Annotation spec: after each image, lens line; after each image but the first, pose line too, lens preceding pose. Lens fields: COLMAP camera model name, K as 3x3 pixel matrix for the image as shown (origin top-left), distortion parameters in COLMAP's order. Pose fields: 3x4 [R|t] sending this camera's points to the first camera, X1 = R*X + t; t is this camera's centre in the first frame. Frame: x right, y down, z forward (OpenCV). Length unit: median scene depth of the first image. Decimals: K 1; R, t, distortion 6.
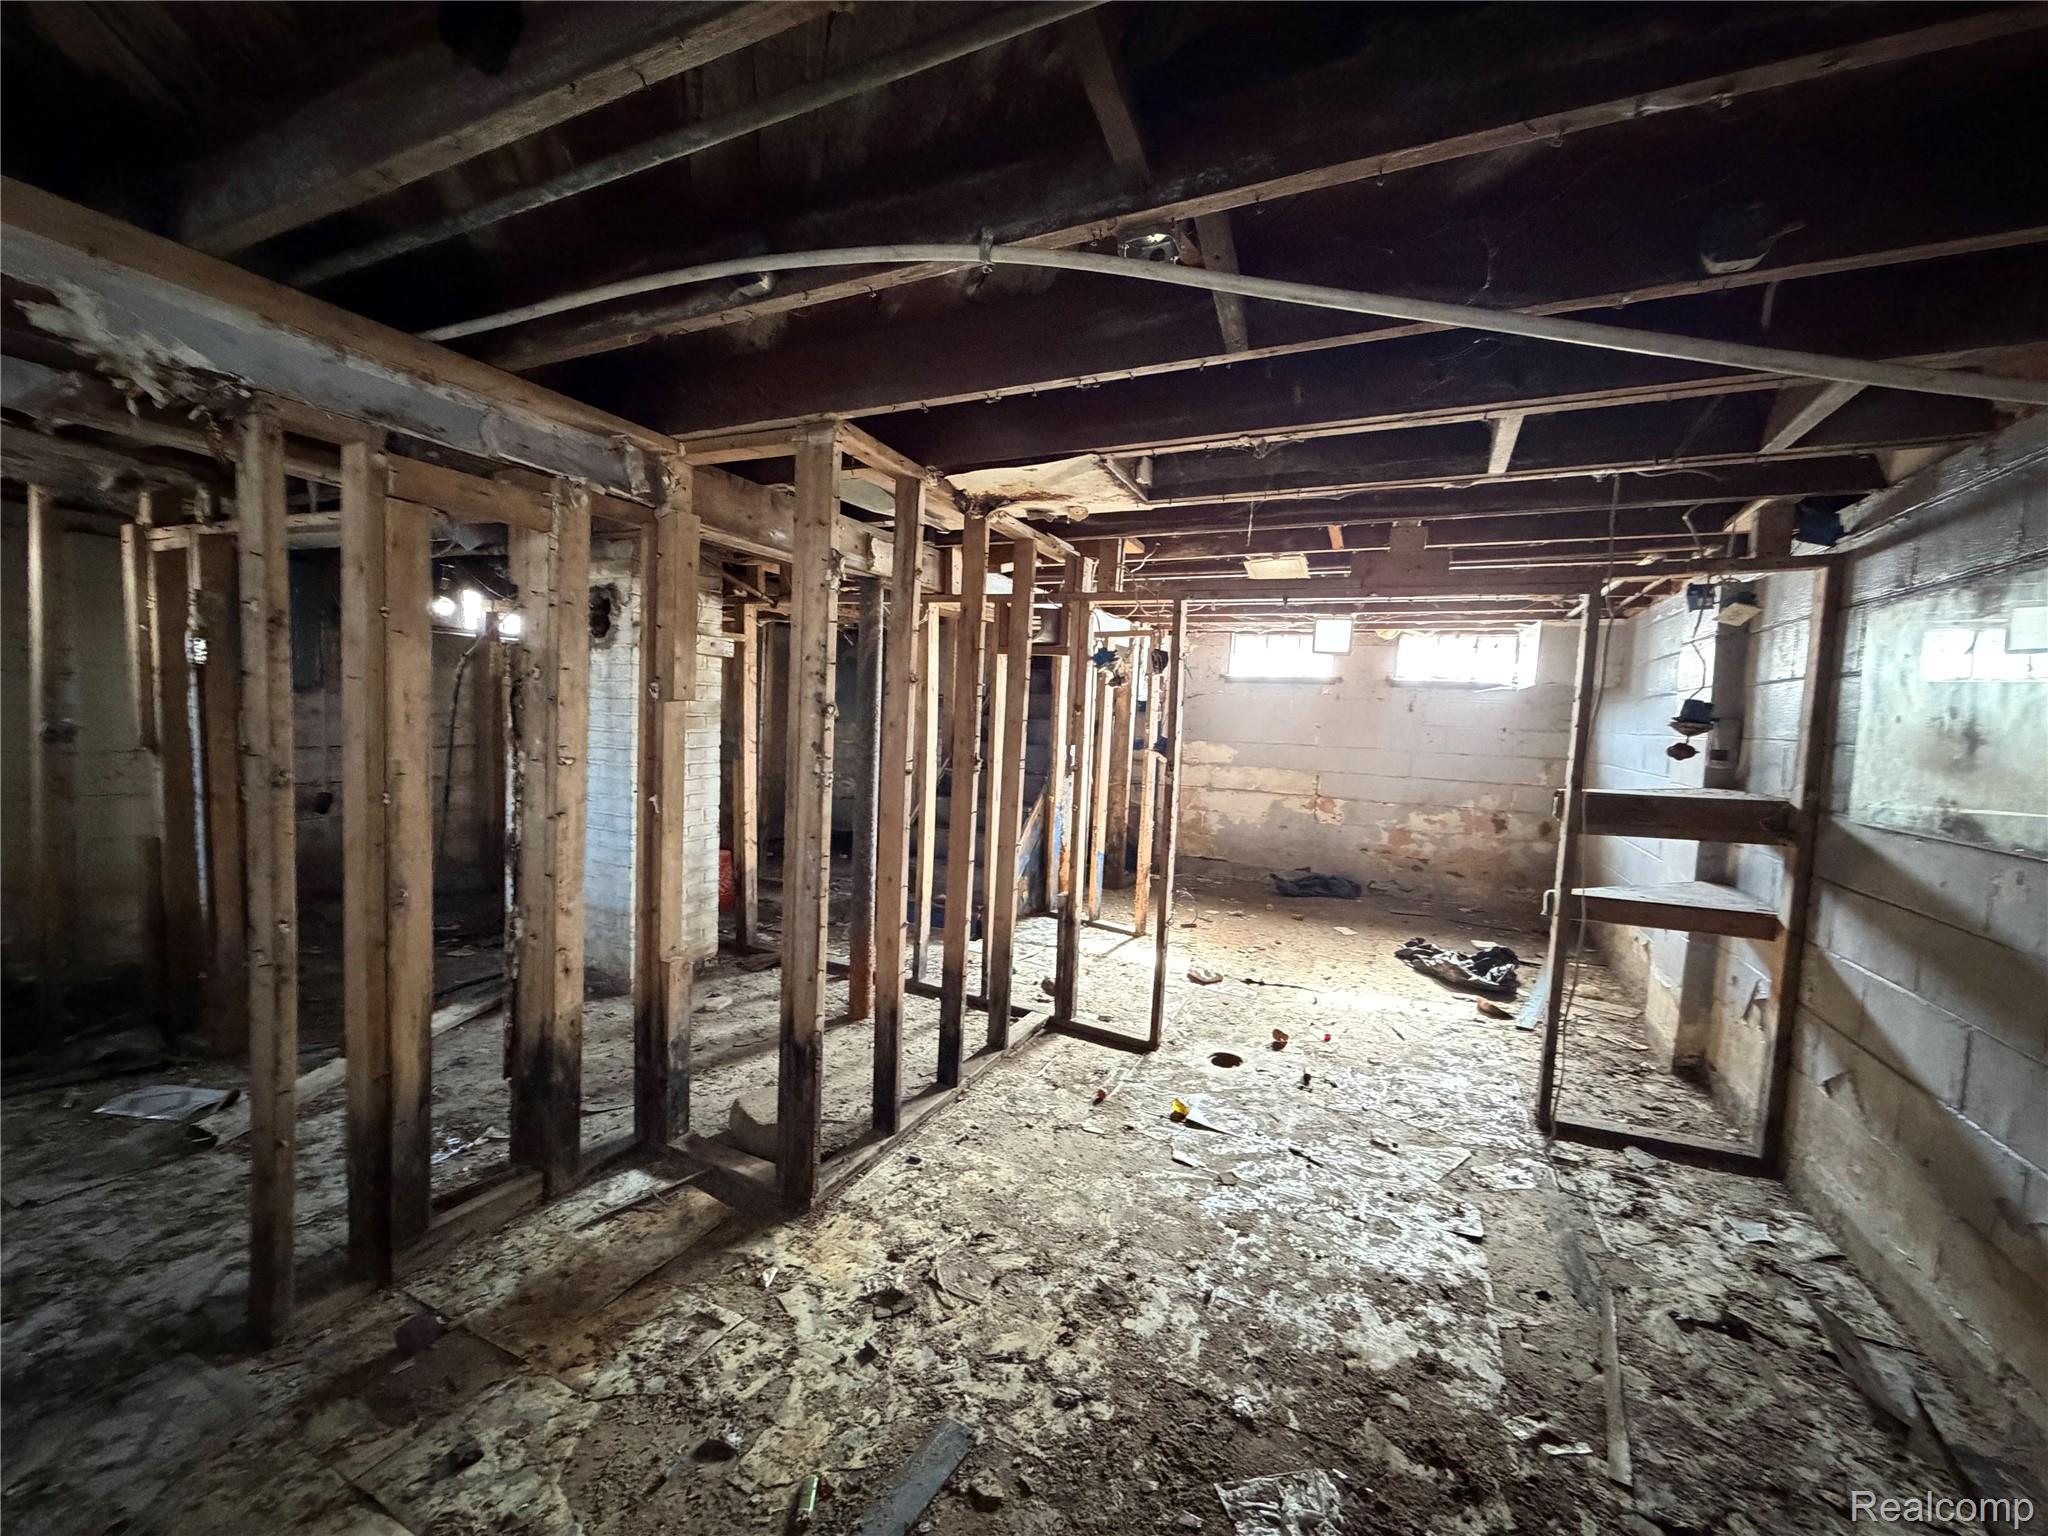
lens RADIAL K [[818.5, 0, 1021.8], [0, 818.5, 769.7], [0, 0, 1]] dist [0.003480, -0.000053]
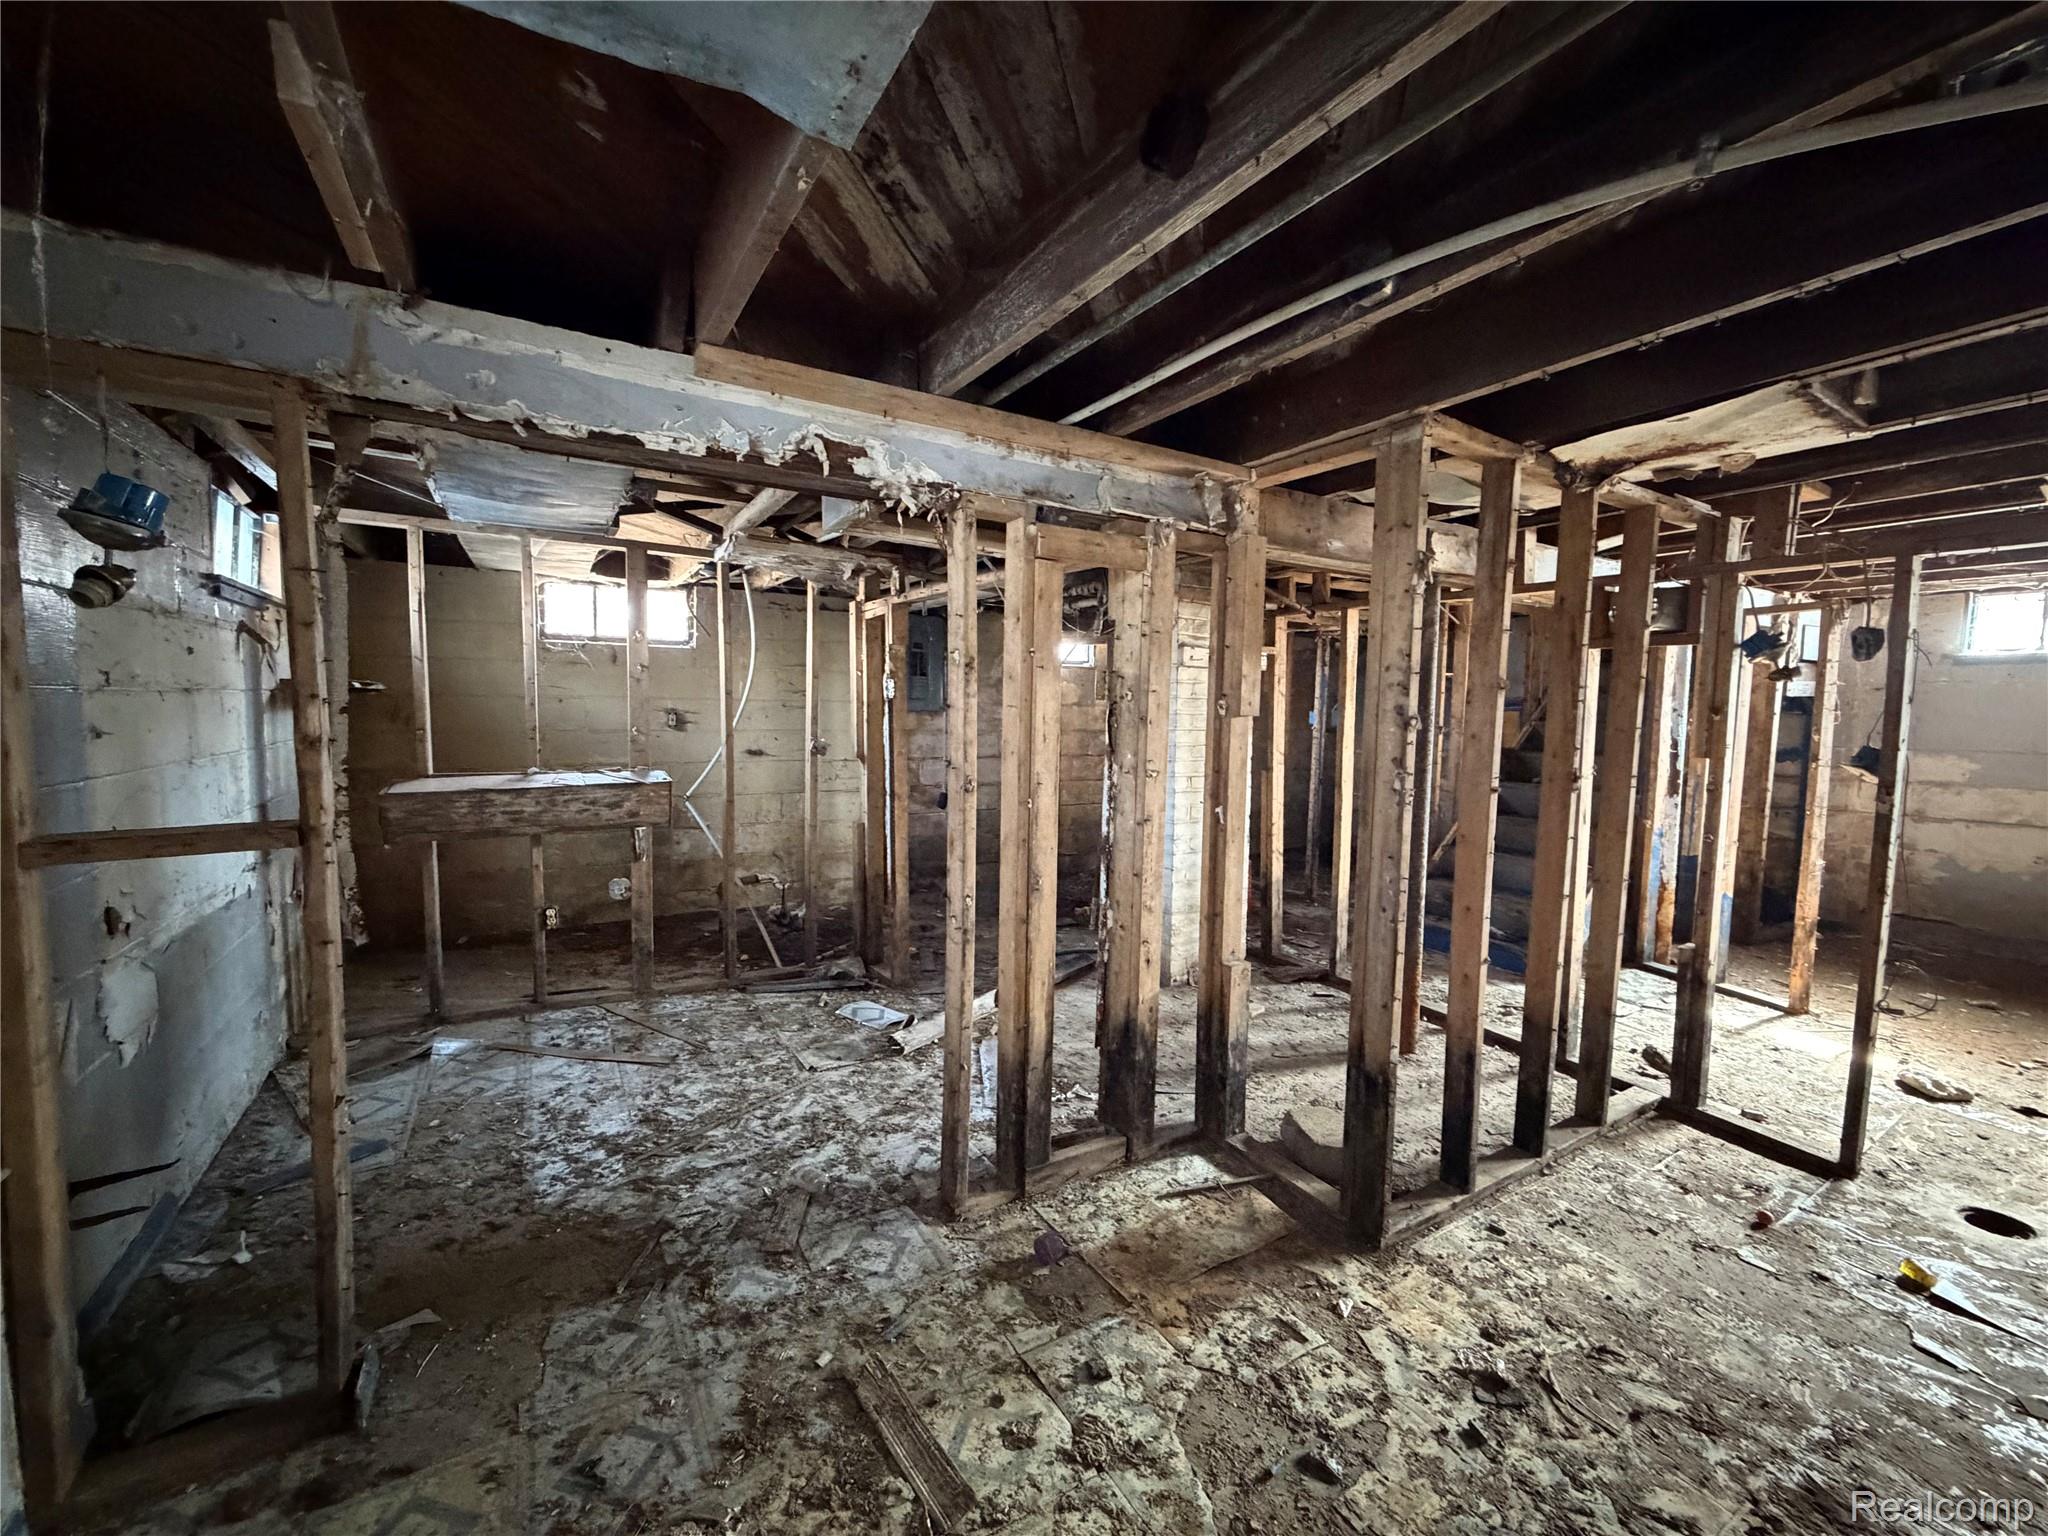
lens RADIAL K [[818.5, 0, 1021.8], [0, 818.5, 769.7], [0, 0, 1]] dist [0.003480, -0.000053]
pose [[0.836658, 0.010945, -0.547616, -0.091383], [-0.016473, 0.999851, -0.005185, -0.006855], [0.547478, 0.013359, 0.836714, -0.029372]]
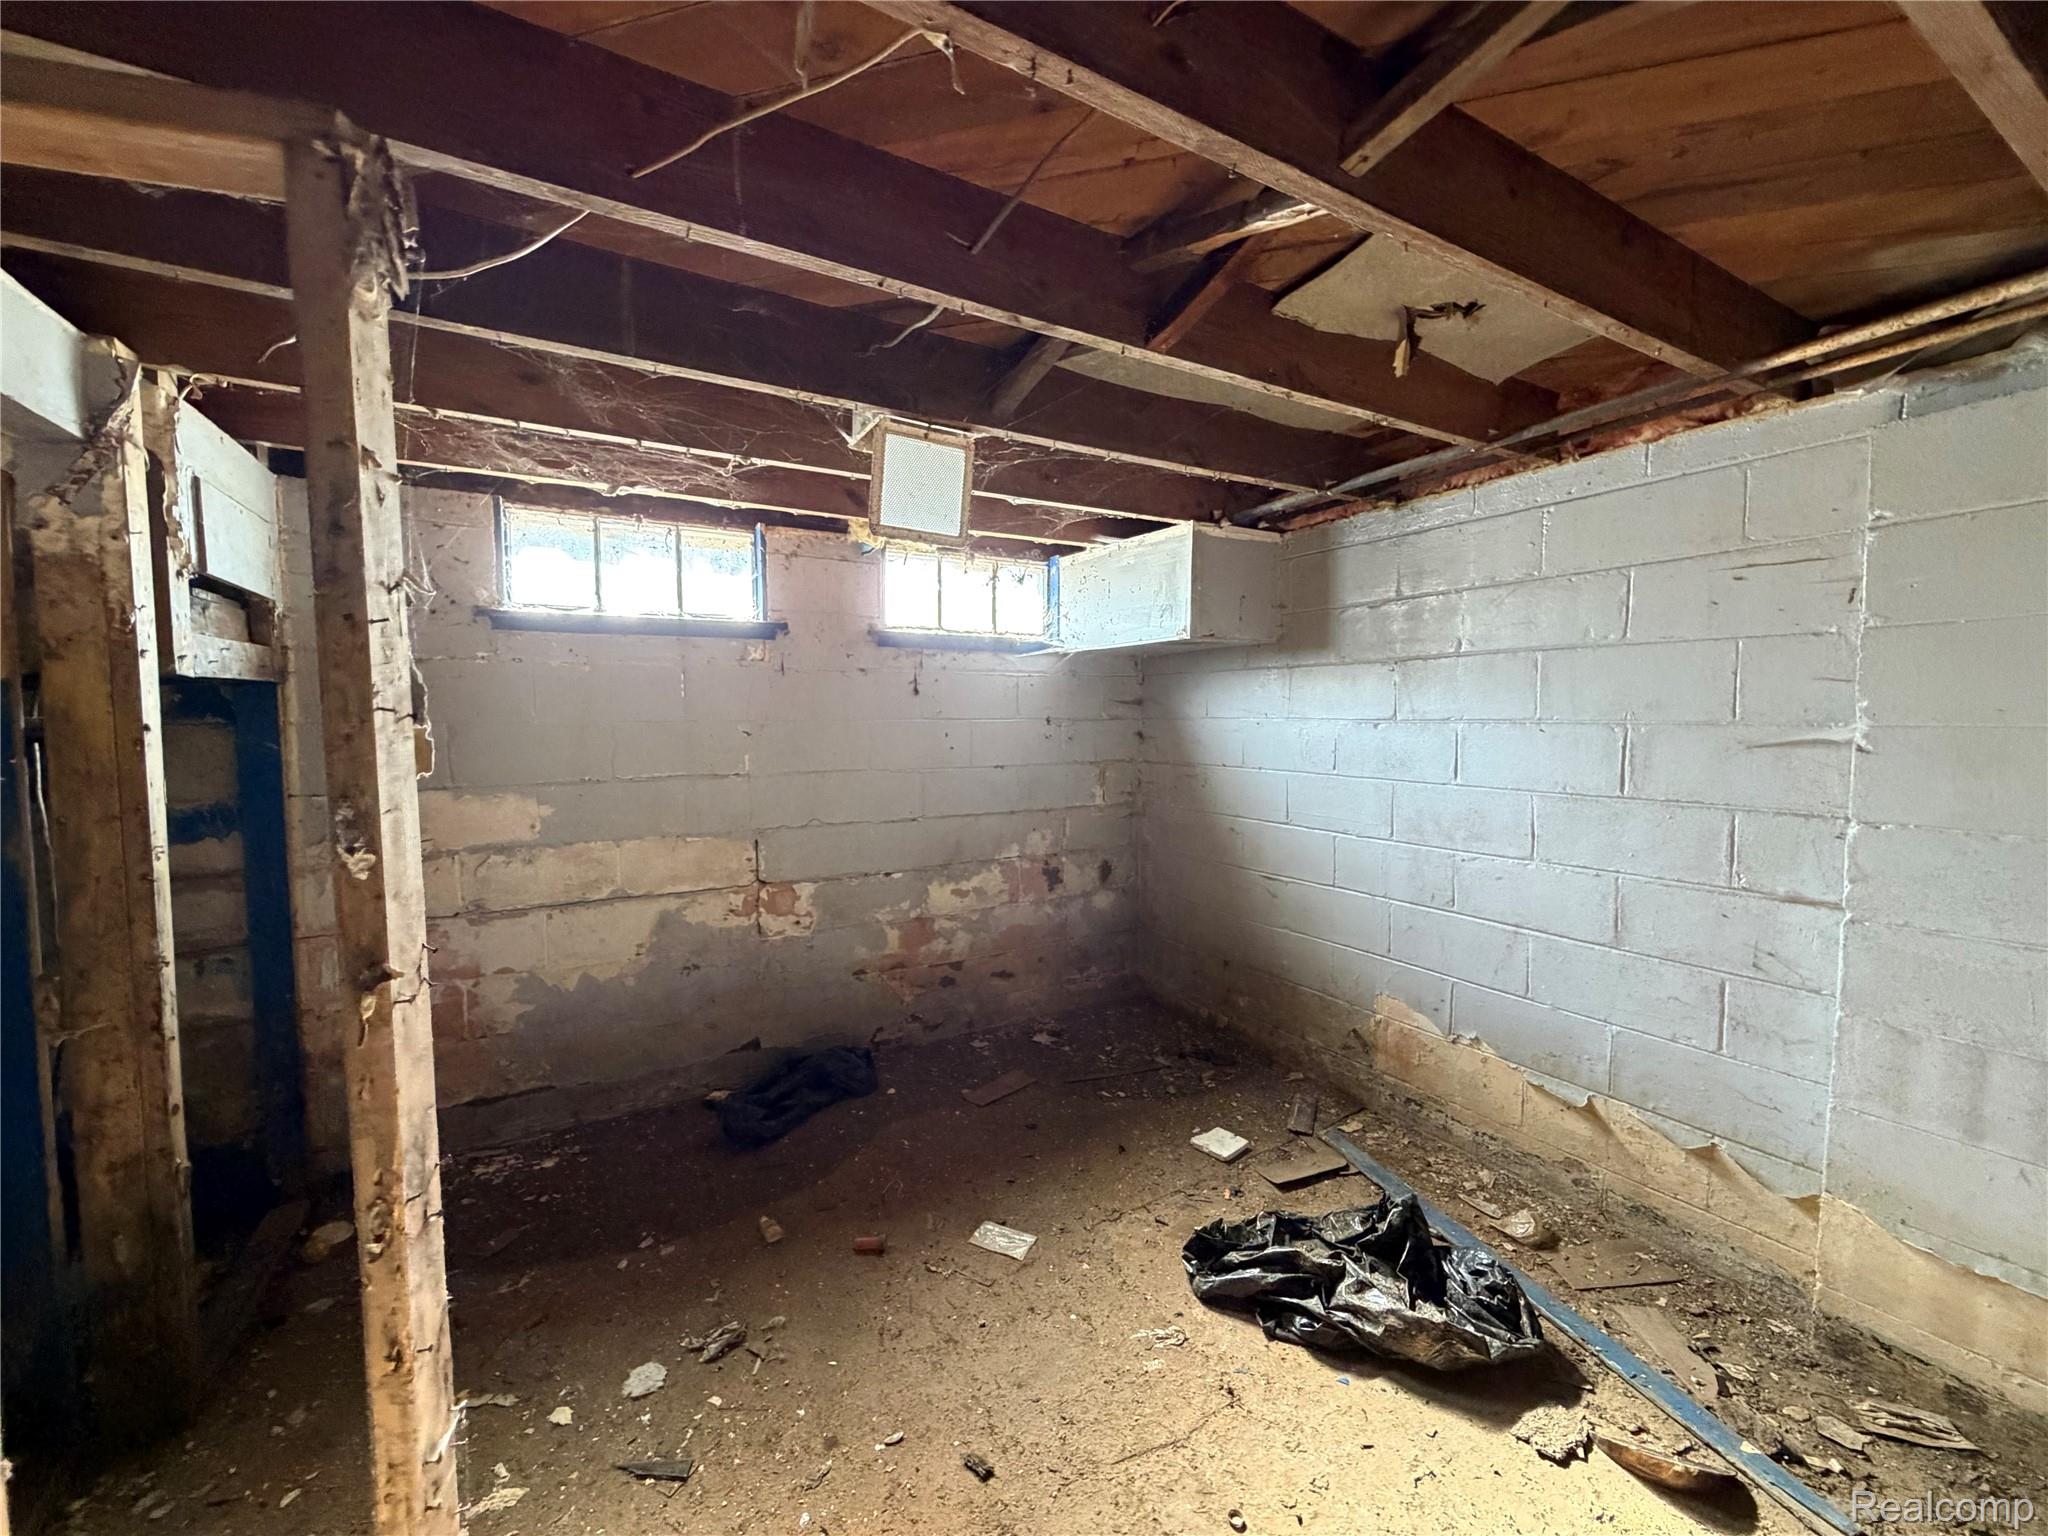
lens RADIAL K [[818.5, 0, 1021.8], [0, 818.5, 769.7], [0, 0, 1]] dist [0.003480, -0.000053]
pose [[0.560774, -0.101835, 0.821683, 0.229541], [0.080030, 0.994427, 0.068626, -0.155172], [-0.824092, 0.027275, 0.565799, 1.900379]]
